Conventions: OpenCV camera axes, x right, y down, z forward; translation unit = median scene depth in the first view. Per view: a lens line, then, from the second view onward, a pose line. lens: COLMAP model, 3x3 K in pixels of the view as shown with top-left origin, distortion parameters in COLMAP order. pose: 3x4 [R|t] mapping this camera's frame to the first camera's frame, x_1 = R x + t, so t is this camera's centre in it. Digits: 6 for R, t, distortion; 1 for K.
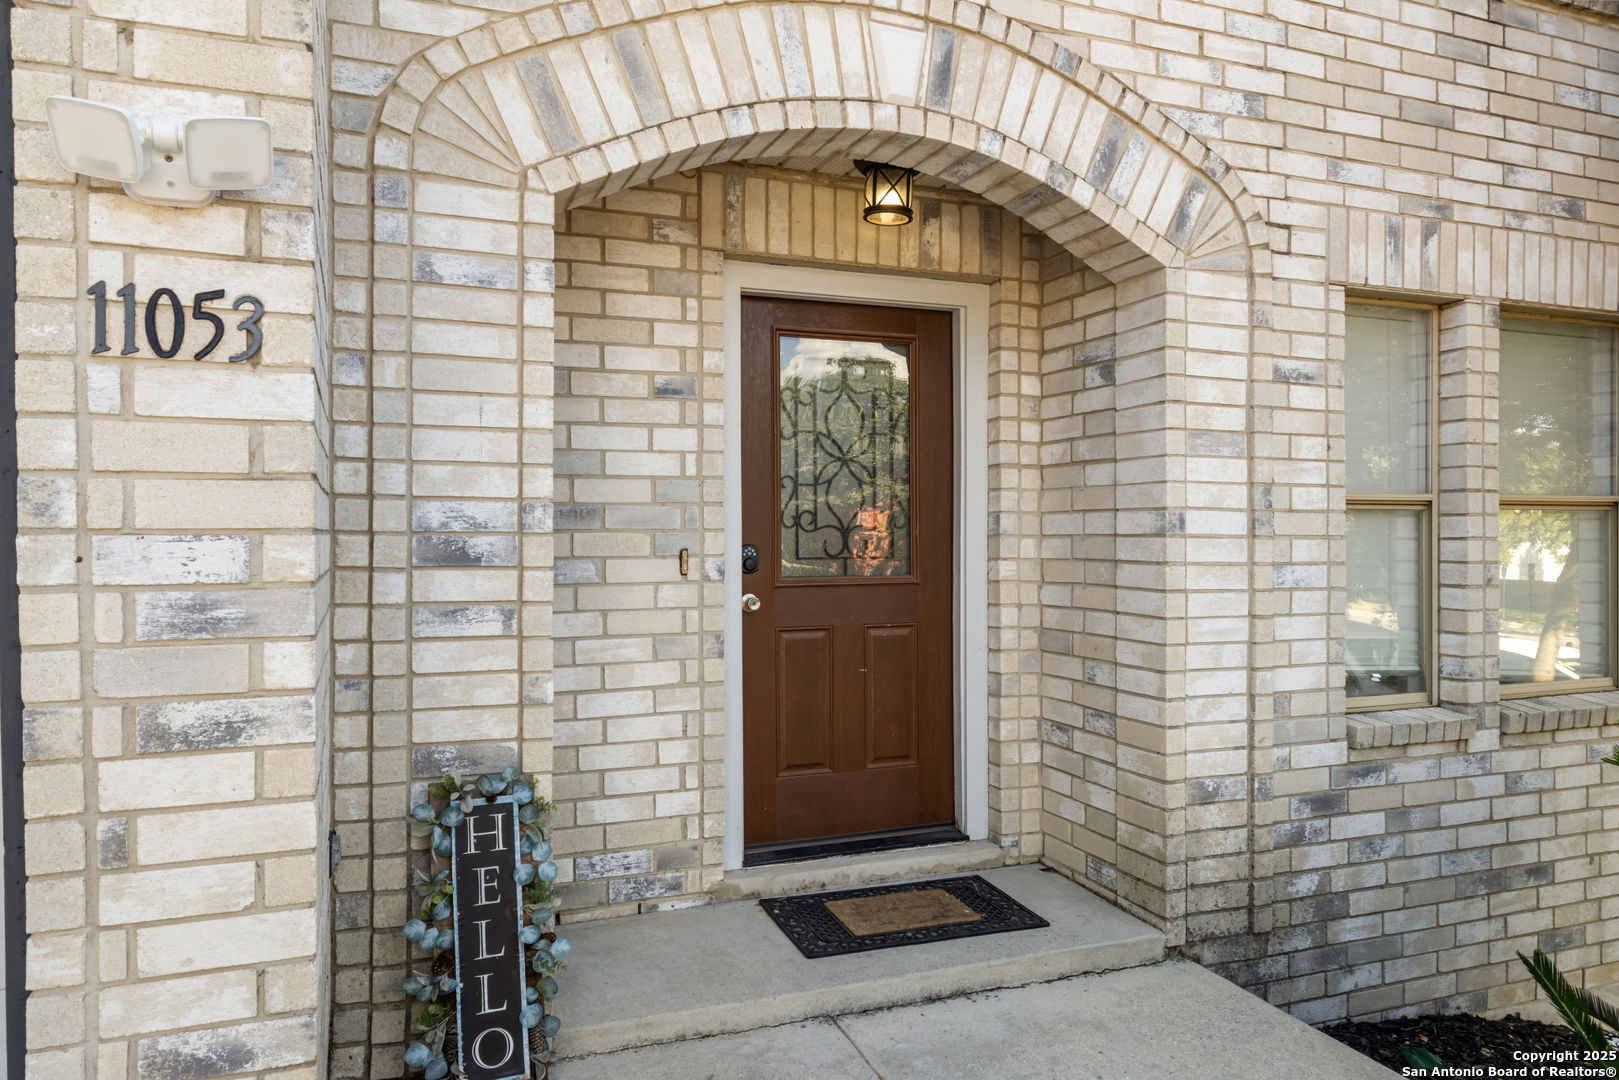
lens RADIAL K [[1110.3, 0, 809.9], [0, 1110.3, 536.2], [0, 0, 1]] dist [0.009994, -0.000134]
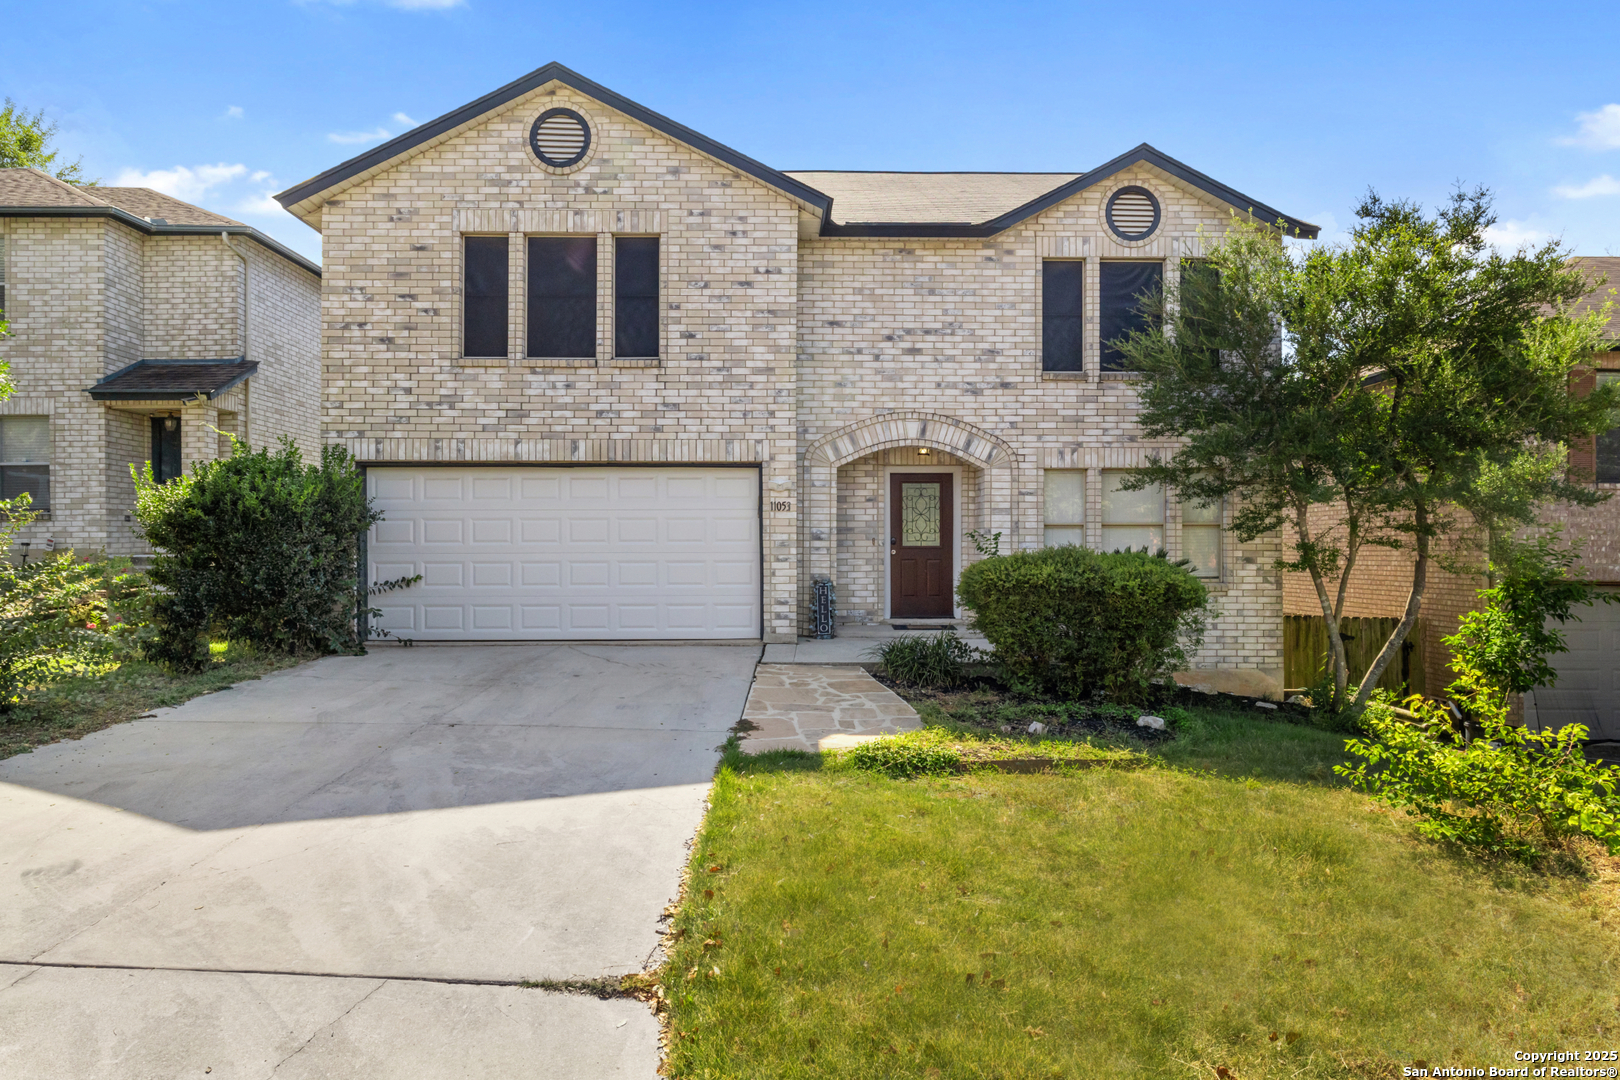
lens RADIAL K [[977.9, 0, 809.1], [0, 977.9, 539.6], [0, 0, 1]] dist [-0.000076, -0.000001]
pose [[0.933340, -0.000390, -0.358994, 1.003117], [-0.001455, 0.999987, -0.004870, 0.036100], [0.358992, 0.005068, 0.933327, -2.568726]]
